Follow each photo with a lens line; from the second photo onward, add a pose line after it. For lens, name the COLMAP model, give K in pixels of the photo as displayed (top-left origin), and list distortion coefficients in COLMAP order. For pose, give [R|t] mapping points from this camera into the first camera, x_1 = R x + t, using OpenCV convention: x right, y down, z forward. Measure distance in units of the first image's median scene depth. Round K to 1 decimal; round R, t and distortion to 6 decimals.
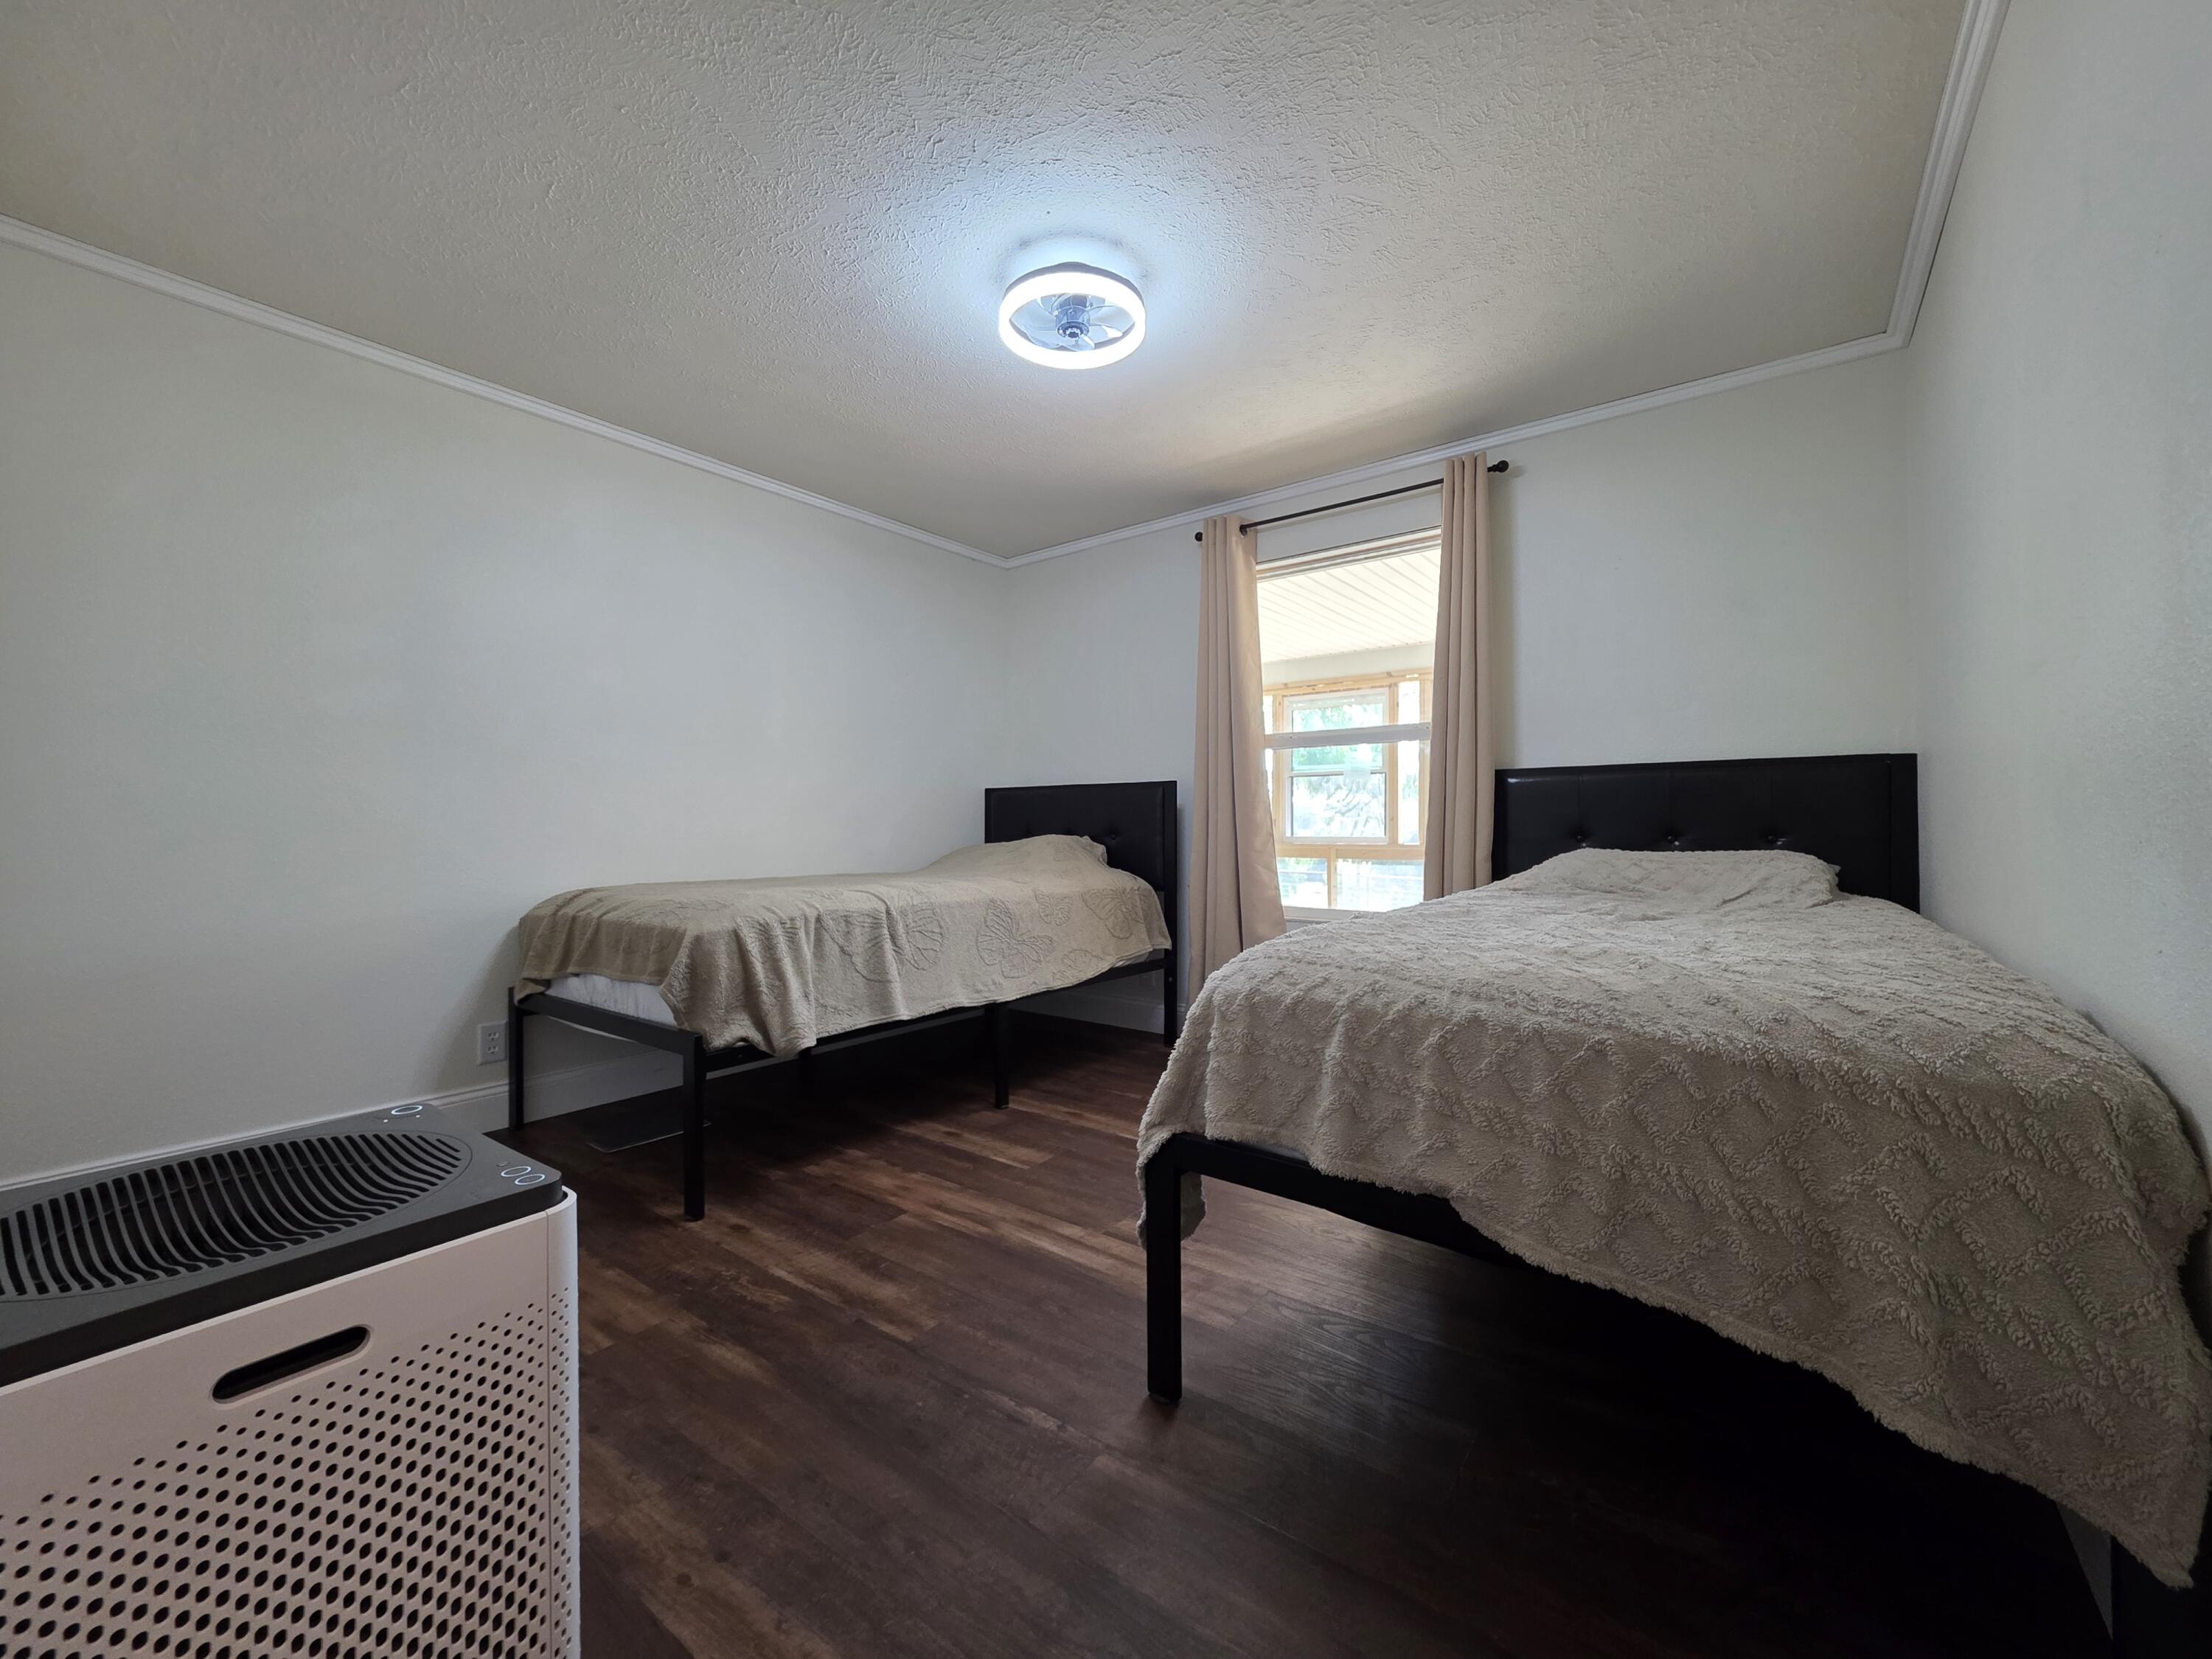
lens RADIAL K [[885.1, 0, 1103.5], [0, 885.1, 822.6], [0, 0, 1]] dist [-0.000406, 0.000843]
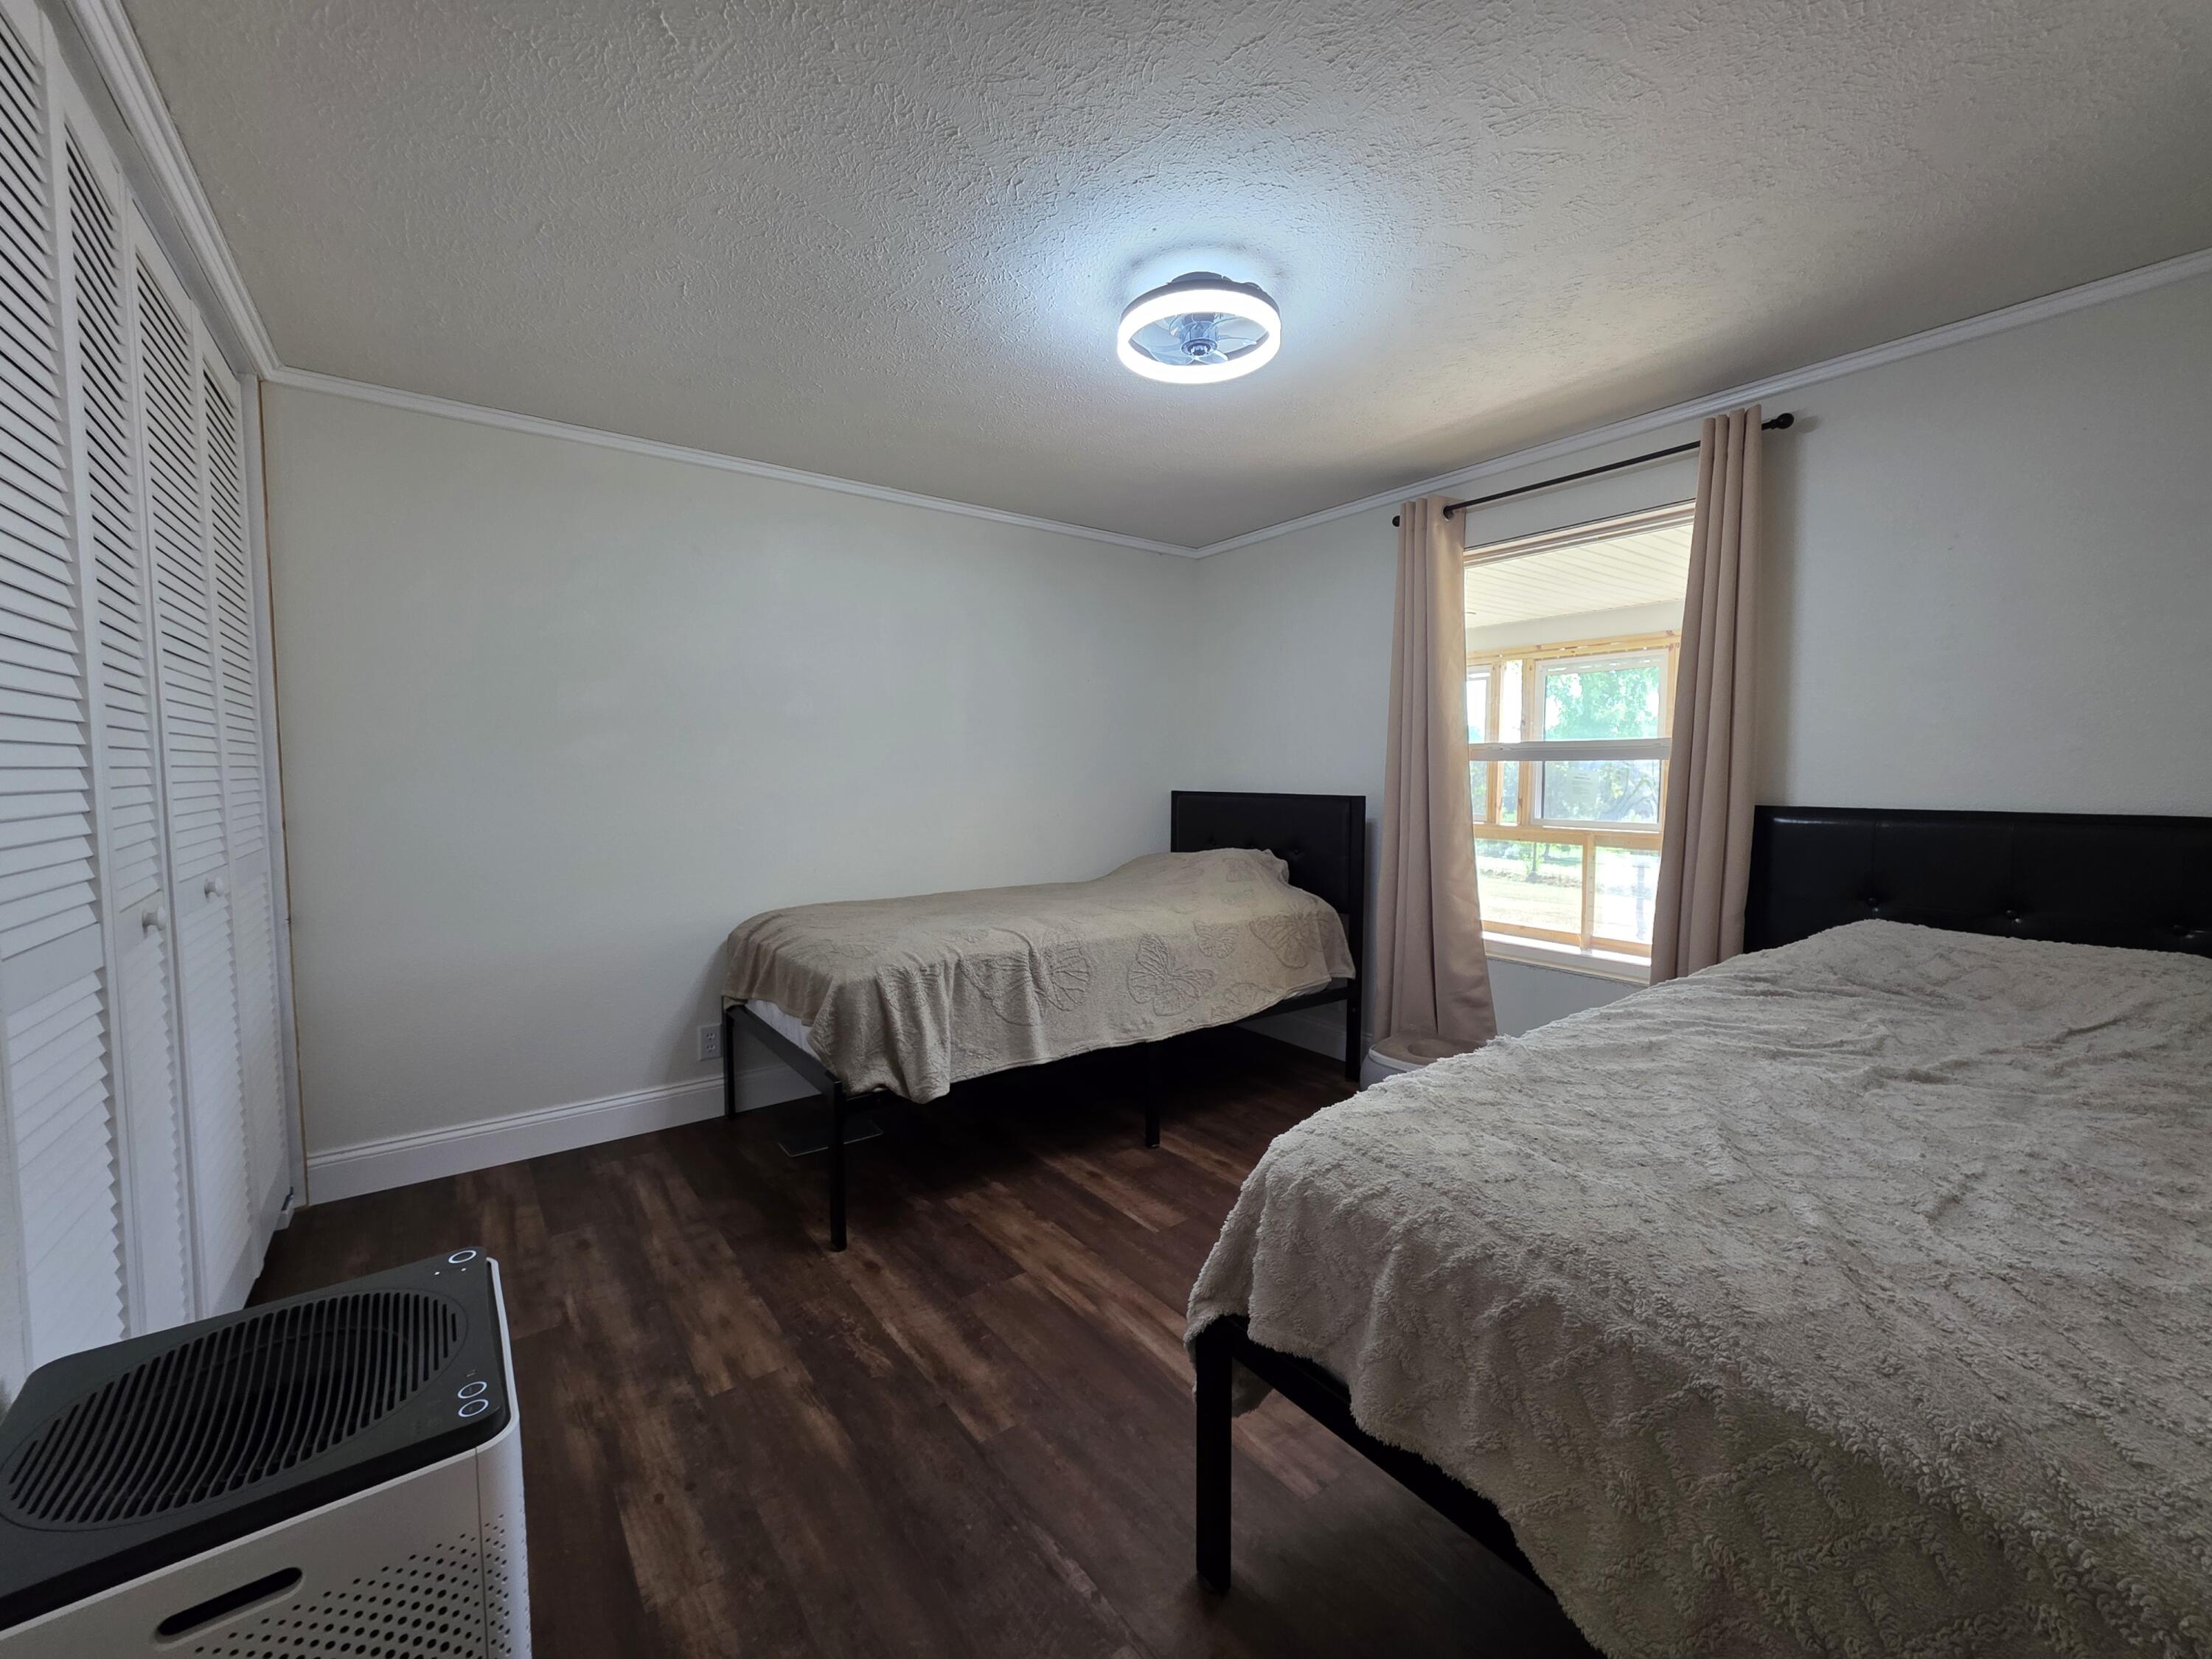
lens RADIAL K [[884.4, 0, 1108.4], [0, 884.4, 819.1], [0, 0, 1]] dist [-0.001838, 0.000828]
pose [[0.961003, 0.019756, -0.275833, 0.134886], [-0.001864, 0.997885, 0.064978, -0.138332], [0.276533, -0.061930, 0.959007, 0.086905]]
